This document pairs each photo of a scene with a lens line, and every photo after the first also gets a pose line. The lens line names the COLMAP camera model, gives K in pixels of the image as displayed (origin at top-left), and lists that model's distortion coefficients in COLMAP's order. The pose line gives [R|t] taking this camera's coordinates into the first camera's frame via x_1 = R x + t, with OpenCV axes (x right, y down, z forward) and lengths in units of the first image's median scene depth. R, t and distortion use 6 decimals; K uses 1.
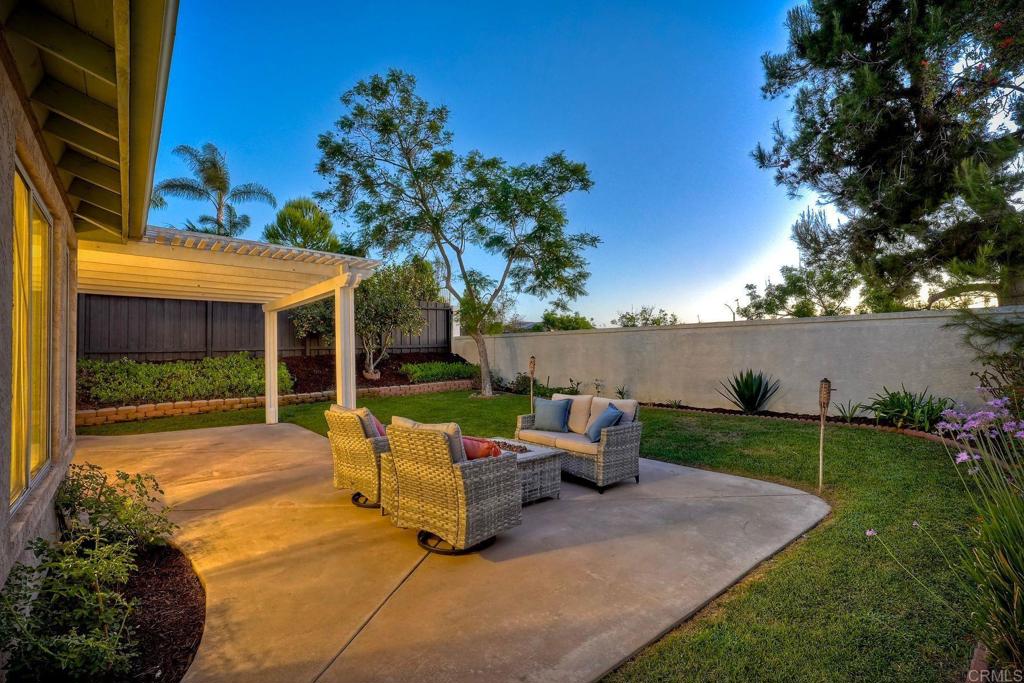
lens RADIAL K [[471.7, 0, 506.0], [0, 471.7, 354.0], [0, 0, 1]] dist [-0.001497, -0.000009]
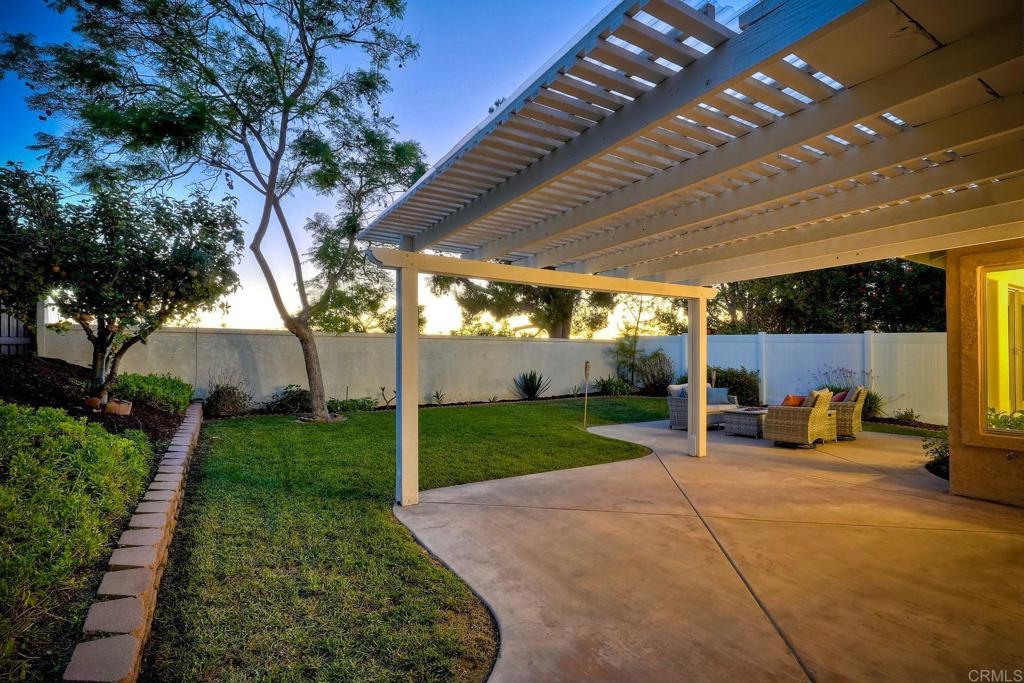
lens RADIAL K [[471.7, 0, 506.0], [0, 471.7, 354.0], [0, 0, 1]] dist [-0.001497, -0.000009]
pose [[0.157379, 0.019519, 0.987345, -0.976577], [0.000928, 0.999801, -0.019913, 0.010068], [-0.987538, 0.004050, 0.157330, 0.848206]]
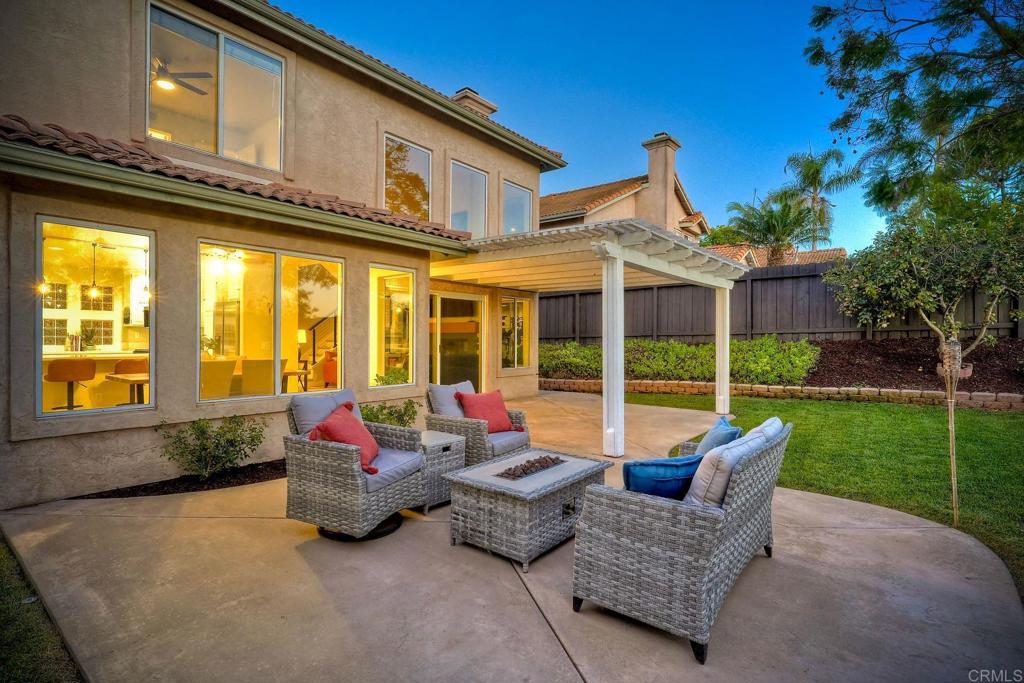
lens RADIAL K [[497.9, 0, 501.3], [0, 497.9, 340.9], [0, 0, 1]] dist [-0.002487, 0.000256]
pose [[0.181086, 0.011491, -0.983400, 0.360698], [-0.007417, 0.999919, 0.010318, 0.003023], [0.983439, 0.005426, 0.181157, 0.424344]]
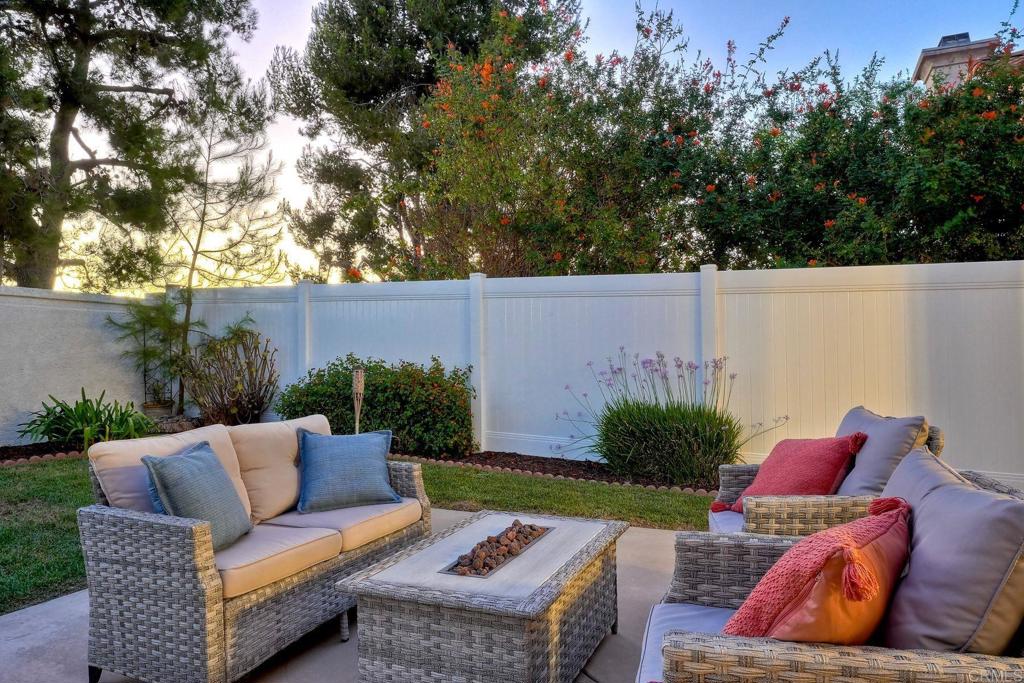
lens RADIAL K [[632.1, 0, 512.0], [0, 632.1, 341.5], [0, 0, 1]] dist [-0.002634, -0.000924]
pose [[-0.424910, 0.036668, 0.904493, -0.233895], [0.014754, 0.999327, -0.033582, 0.025494], [-0.905115, -0.000924, -0.425165, 0.620429]]
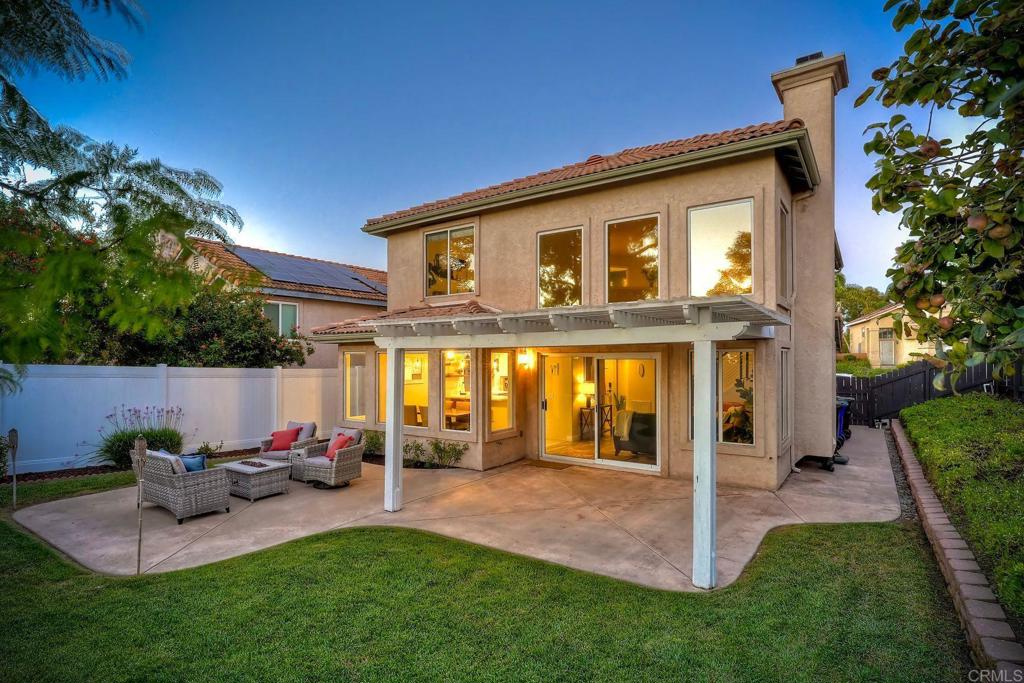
lens RADIAL K [[510.1, 0, 510.3], [0, 510.1, 353.2], [0, 0, 1]] dist [-0.002545, -0.000090]
pose [[-0.965805, 0.005958, -0.259201, -0.195242], [0.009031, 0.999902, -0.010667, -0.075895], [0.259112, -0.012643, -0.965765, 1.468661]]
